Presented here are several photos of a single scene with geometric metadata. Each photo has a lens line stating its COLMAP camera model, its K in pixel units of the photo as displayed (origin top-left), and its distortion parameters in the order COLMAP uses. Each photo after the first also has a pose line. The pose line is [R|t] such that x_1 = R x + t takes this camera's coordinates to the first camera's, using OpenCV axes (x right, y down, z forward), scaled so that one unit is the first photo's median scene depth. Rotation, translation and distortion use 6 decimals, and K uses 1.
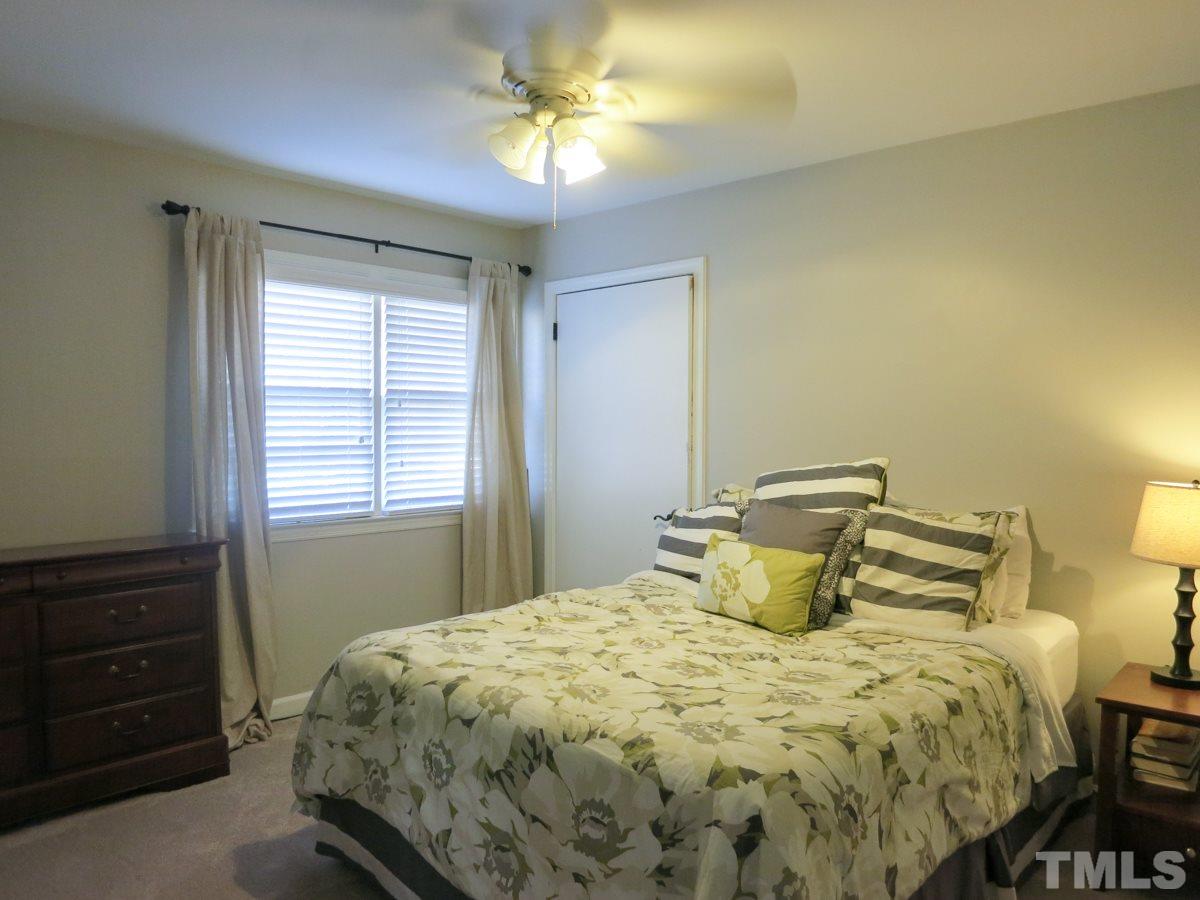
lens RADIAL K [[869.0, 0, 600.0], [0, 869.0, 450.0], [0, 0, 1]] dist [-0.038292, -0.004223]
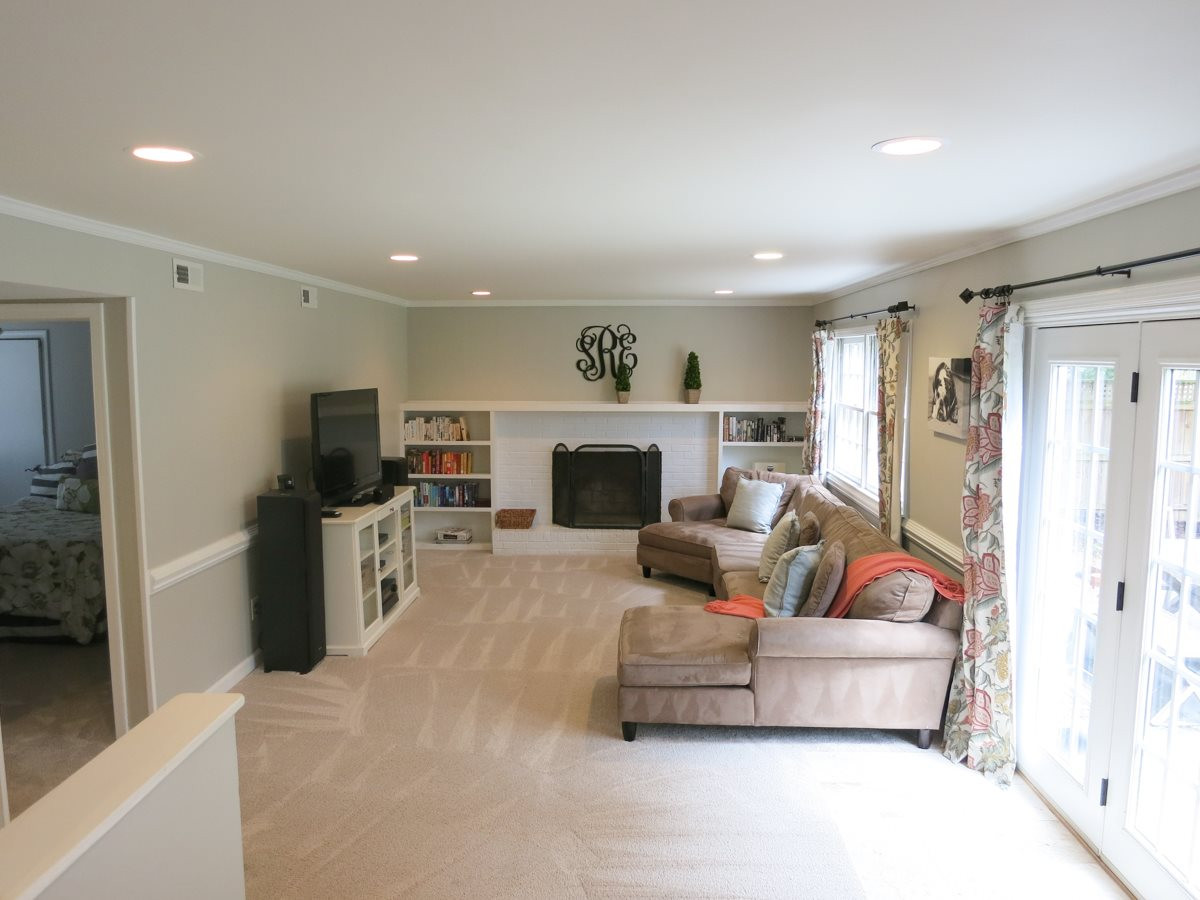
lens RADIAL K [[869.0, 0, 600.0], [0, 869.0, 450.0], [0, 0, 1]] dist [-0.038292, -0.004223]
pose [[0.763683, -0.066029, 0.642206, -0.240322], [0.010538, 0.995898, 0.089863, -0.165998], [-0.645506, -0.061859, 0.761246, -1.701691]]
